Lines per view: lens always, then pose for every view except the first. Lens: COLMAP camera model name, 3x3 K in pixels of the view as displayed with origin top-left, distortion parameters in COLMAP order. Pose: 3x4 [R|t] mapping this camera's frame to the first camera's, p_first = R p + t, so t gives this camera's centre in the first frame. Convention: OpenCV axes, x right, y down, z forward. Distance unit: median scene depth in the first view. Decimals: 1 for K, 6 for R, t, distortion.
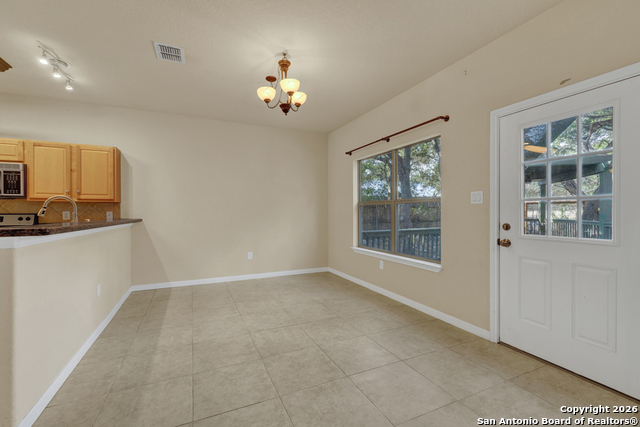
lens RADIAL K [[277.9, 0, 319.0], [0, 277.9, 212.2], [0, 0, 1]] dist [-0.000449, 0.000459]
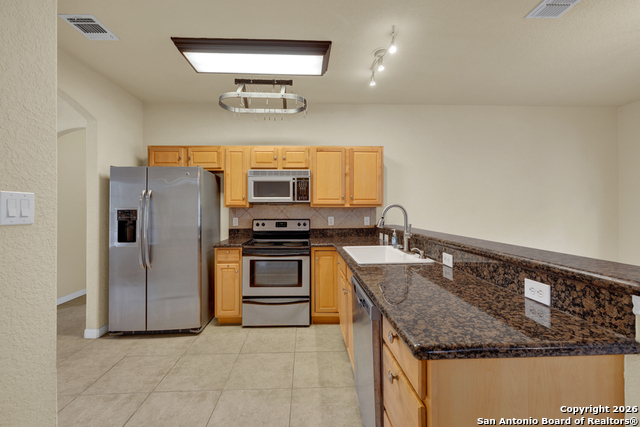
lens RADIAL K [[277.9, 0, 319.1], [0, 277.9, 211.4], [0, 0, 1]] dist [-0.000449, 0.000459]
pose [[0.932926, 0.000812, -0.360068, -0.634119], [-0.000030, 0.999998, 0.002179, -0.026191], [0.360069, -0.002022, 0.932924, 0.074033]]
